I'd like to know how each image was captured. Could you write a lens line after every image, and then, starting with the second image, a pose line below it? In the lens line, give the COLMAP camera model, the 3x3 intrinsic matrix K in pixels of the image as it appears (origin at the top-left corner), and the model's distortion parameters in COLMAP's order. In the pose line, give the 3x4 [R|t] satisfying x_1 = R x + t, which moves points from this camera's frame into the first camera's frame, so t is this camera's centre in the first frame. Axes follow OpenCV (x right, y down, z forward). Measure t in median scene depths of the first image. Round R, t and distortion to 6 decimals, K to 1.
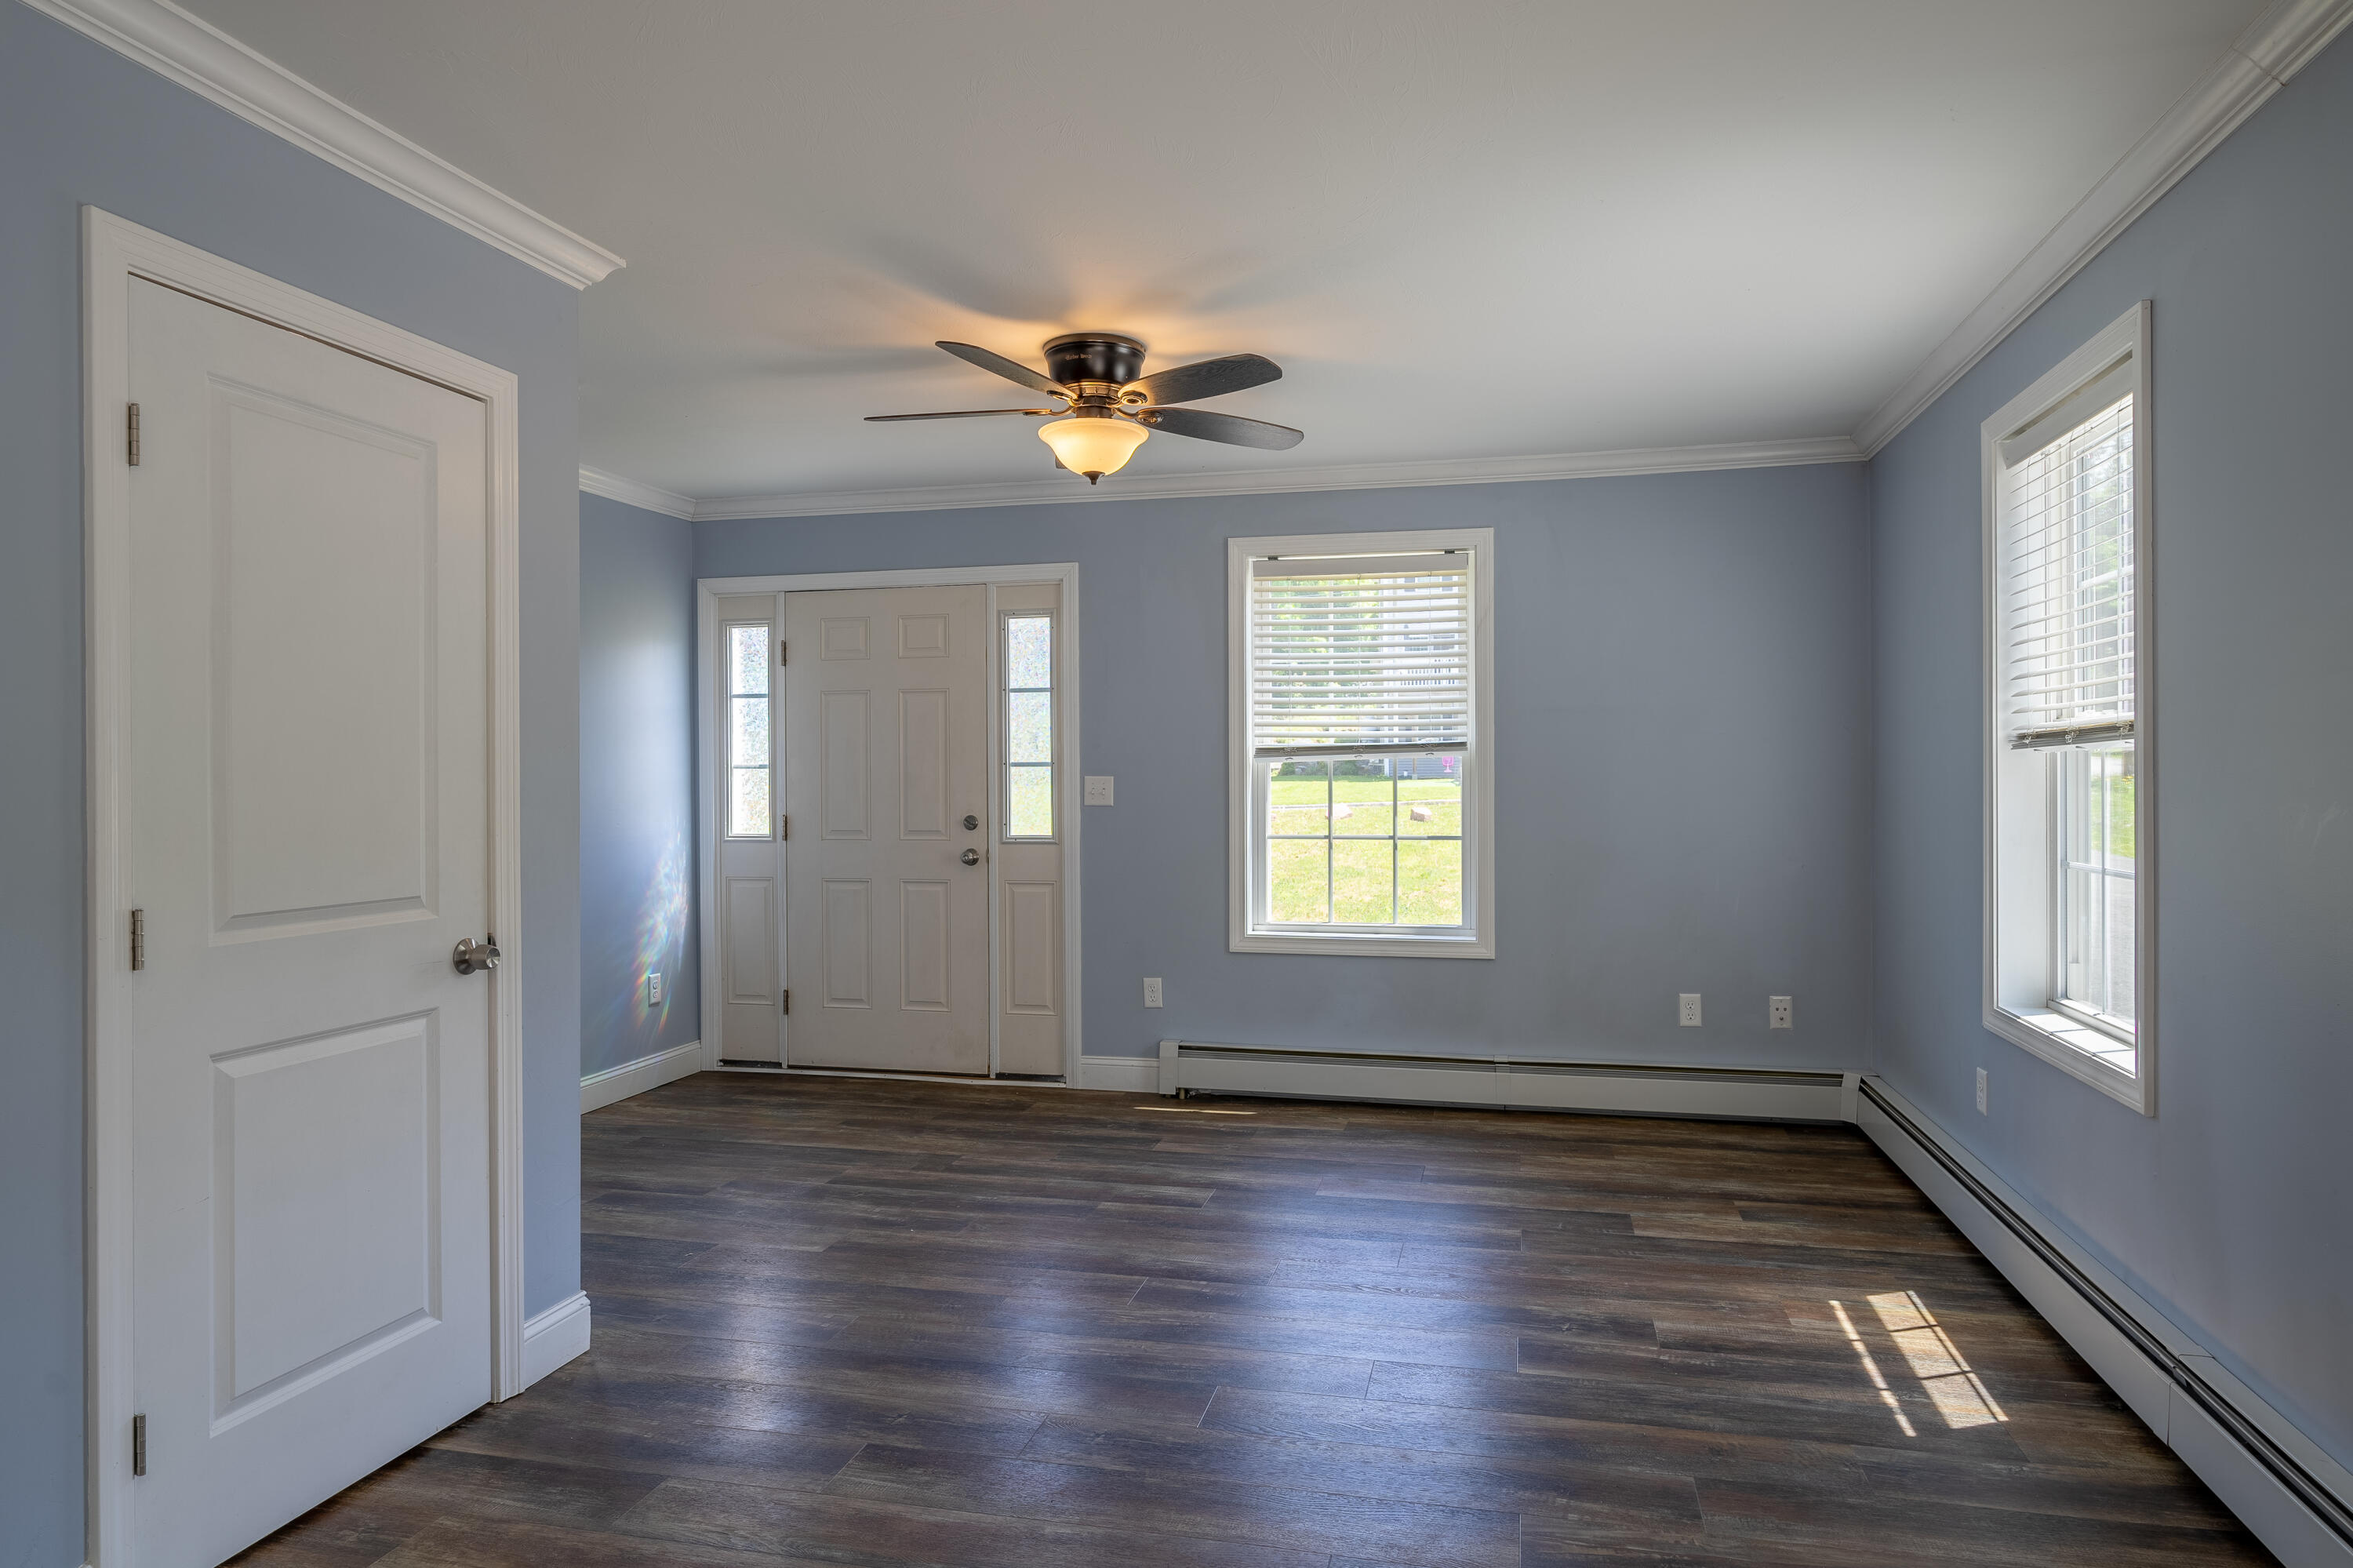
lens RADIAL K [[1414.0, 0, 1176.5], [0, 1414.0, 784.0], [0, 0, 1]] dist [-0.001757, -0.000230]
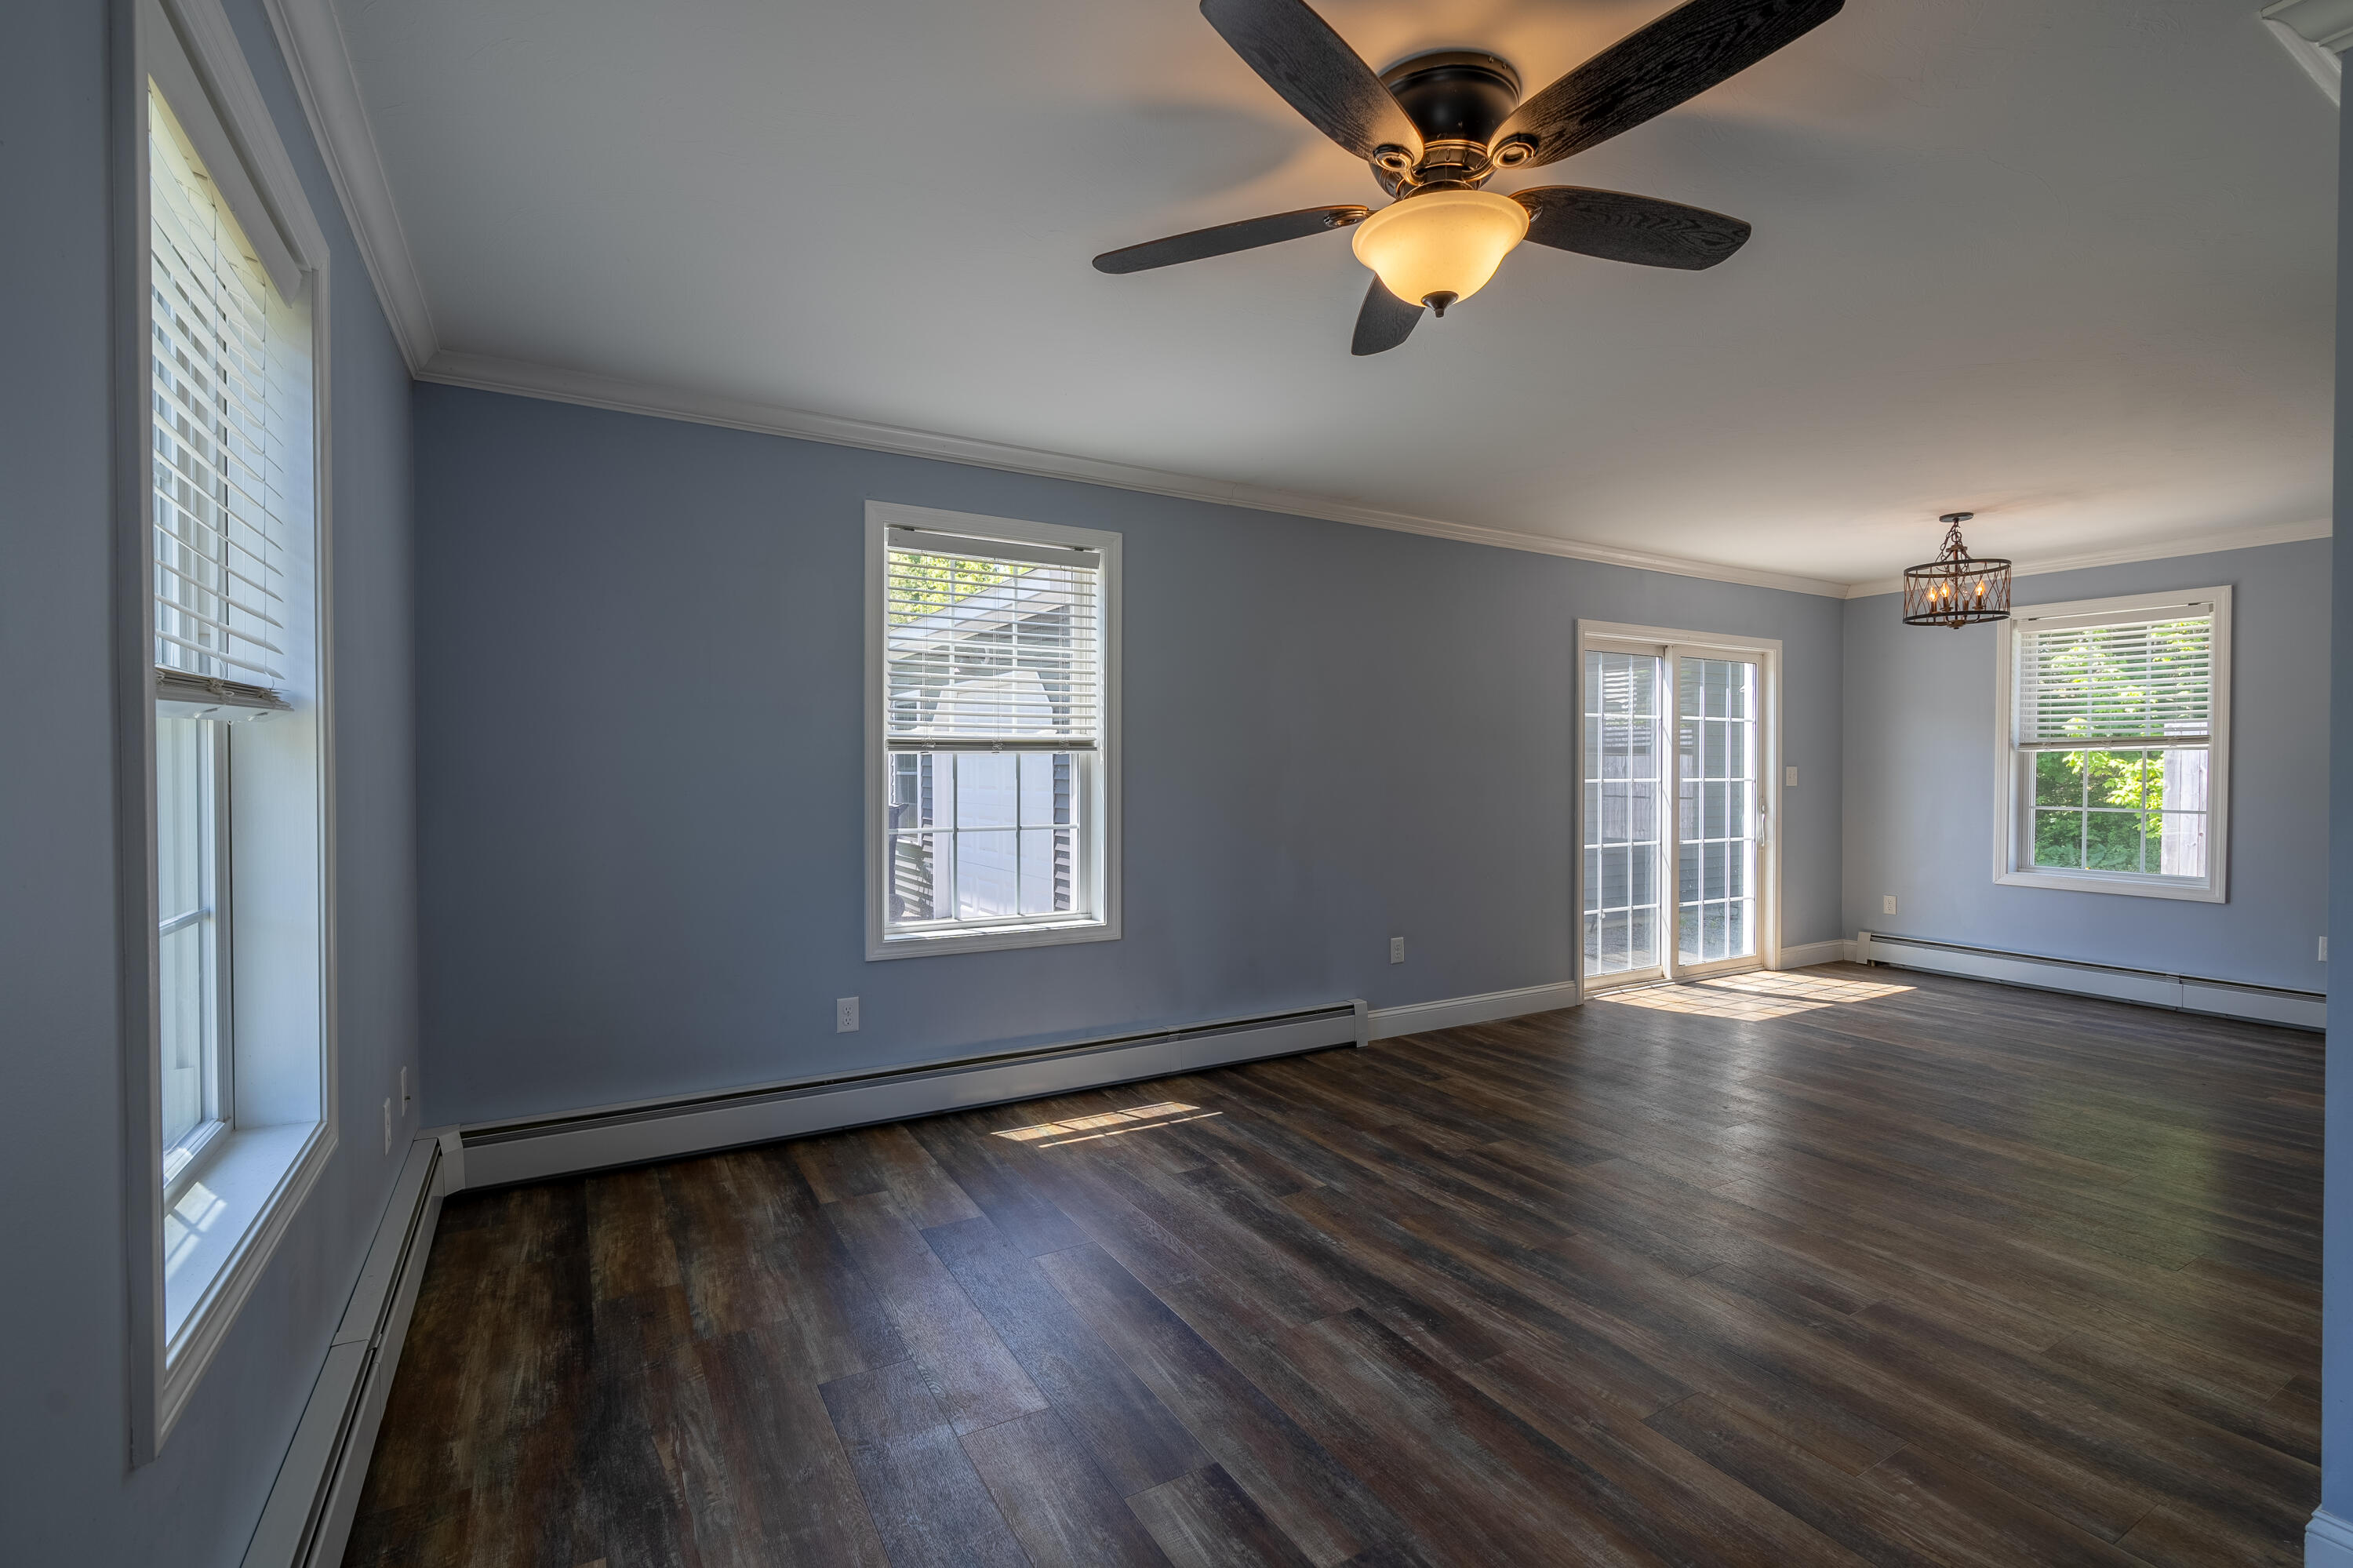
lens RADIAL K [[1053.1, 0, 1183.1], [0, 1053.1, 781.6], [0, 0, 1]] dist [-0.006706, 0.001917]
pose [[-0.701654, -0.006965, 0.712484, -0.330794], [0.003296, 0.999910, 0.013020, -0.006390], [-0.712510, 0.011484, -0.701568, 1.475668]]
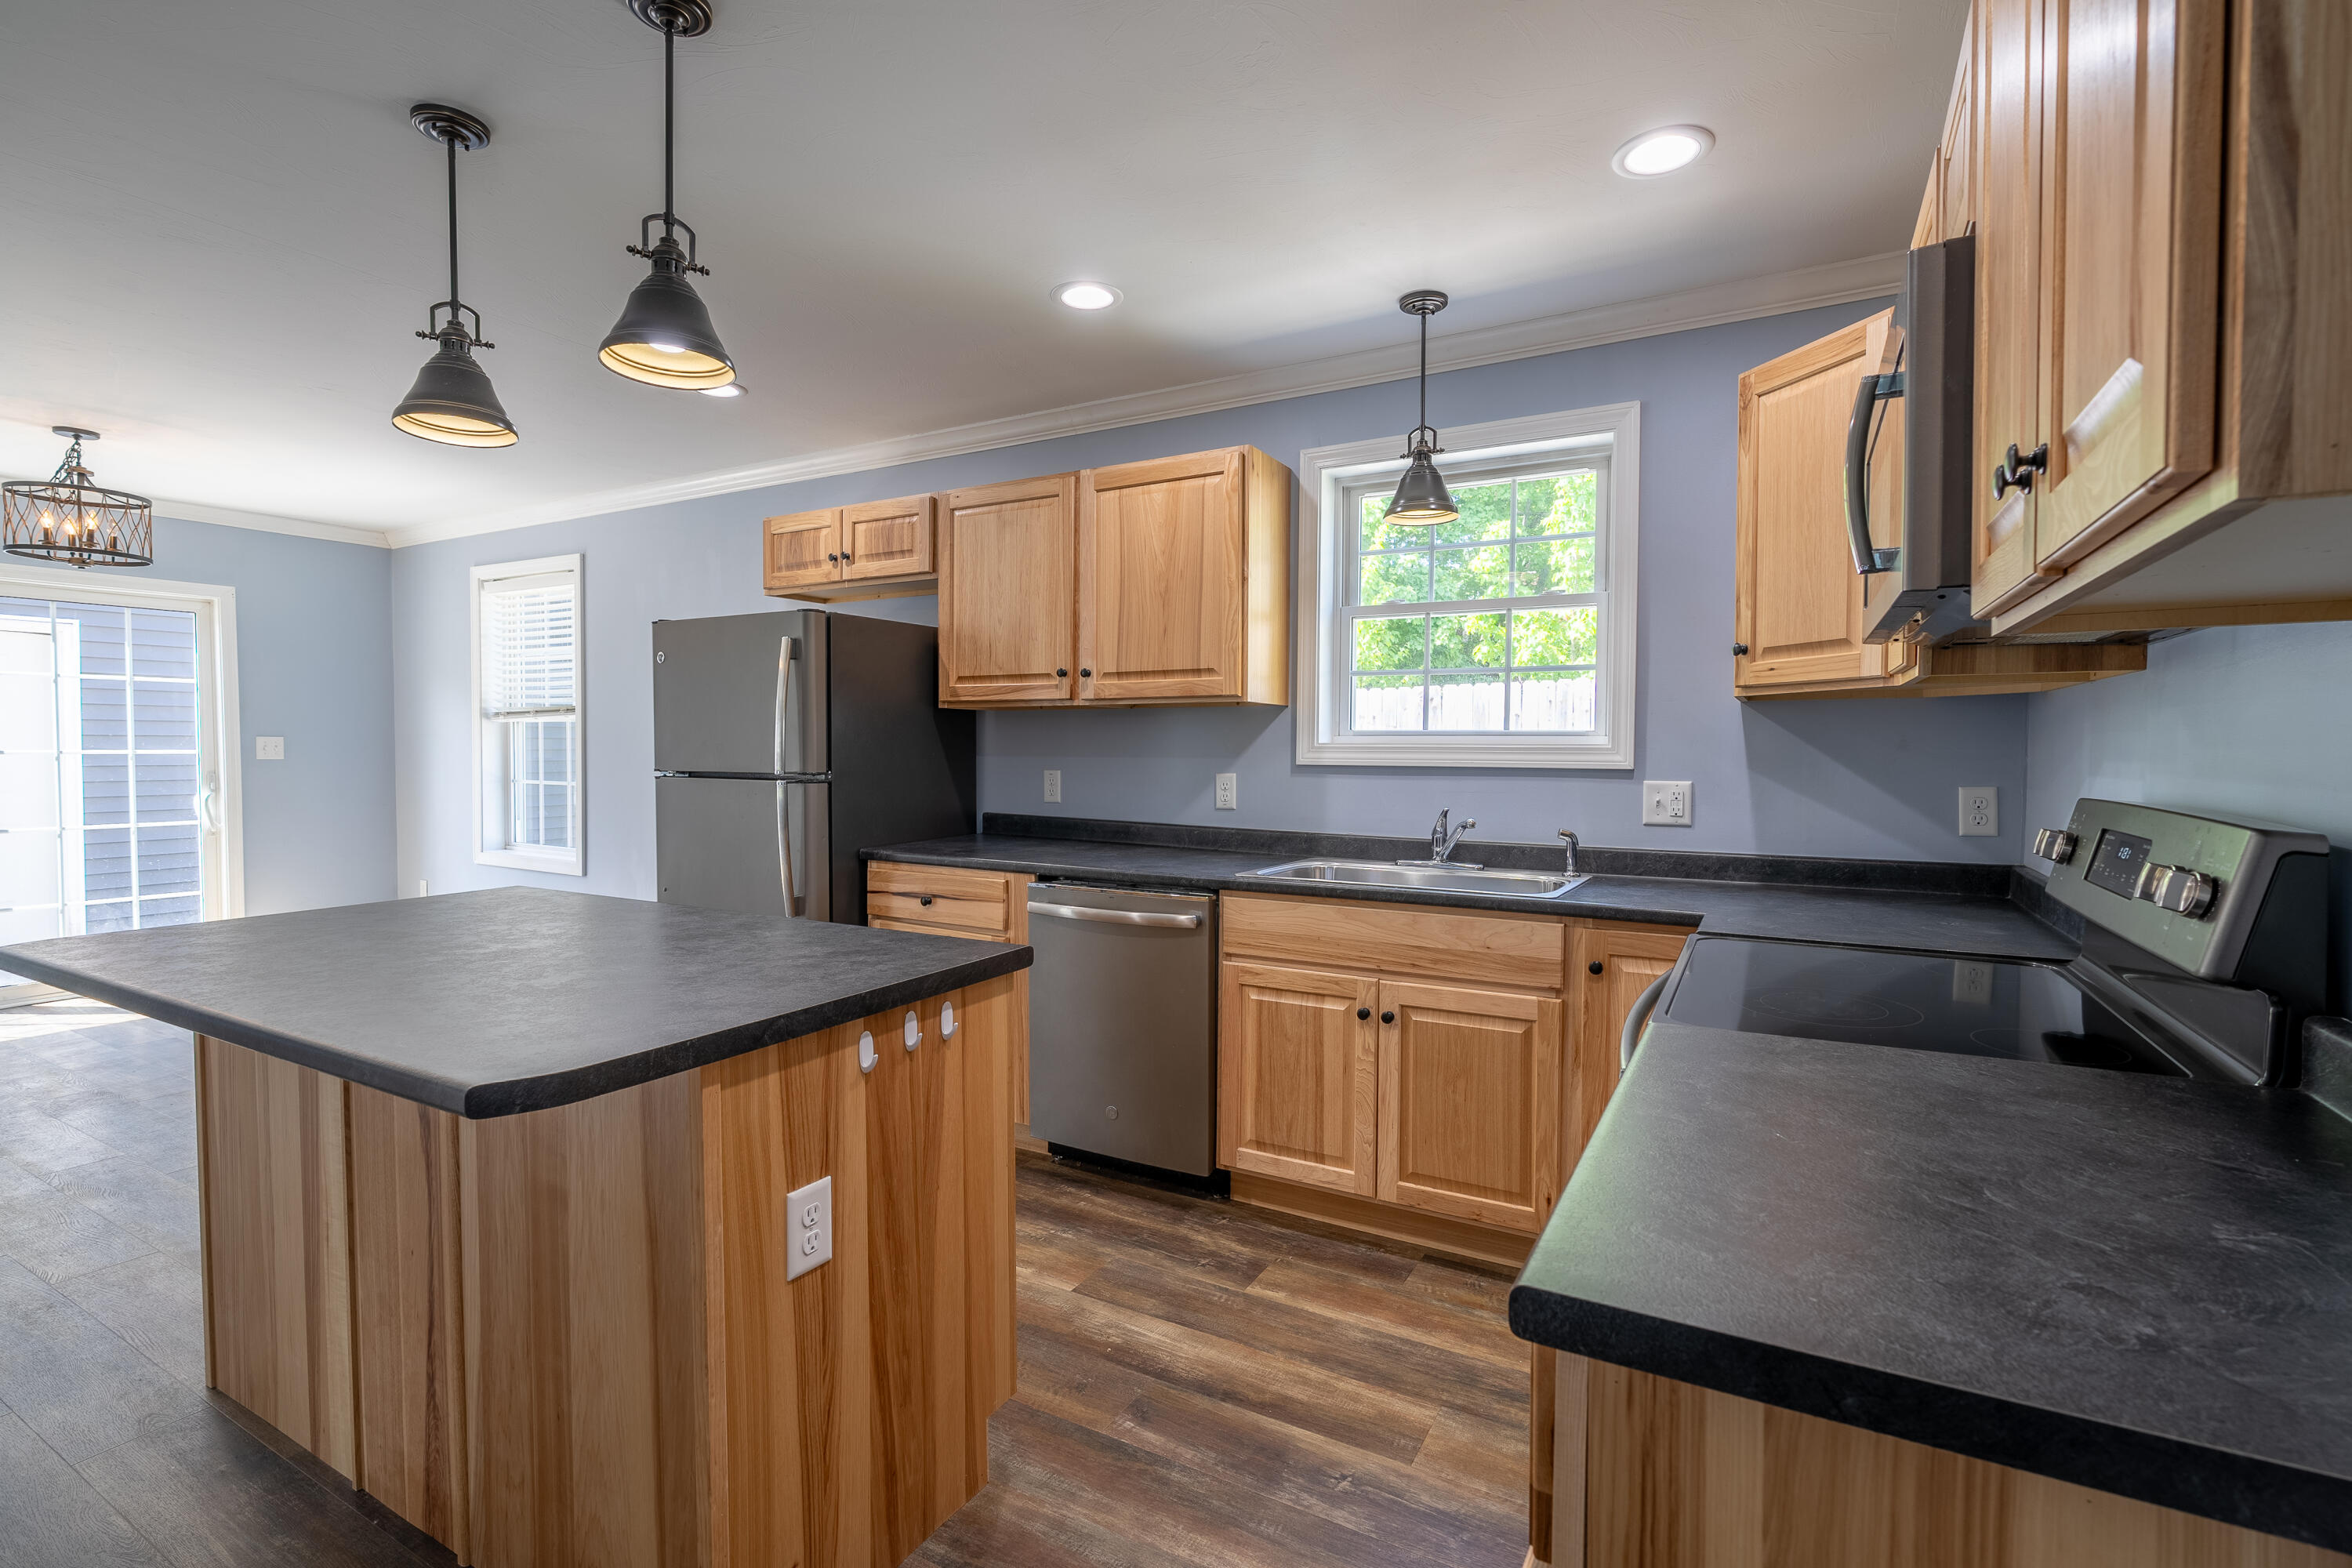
lens RADIAL K [[1071.7, 0, 1183.2], [0, 1071.7, 781.6], [0, 0, 1]] dist [-0.003723, 0.000633]
pose [[-0.962790, -0.008720, 0.270111, -1.474417], [0.000909, 0.999369, 0.035502, 0.004568], [-0.270251, 0.034426, -0.962174, 0.633761]]
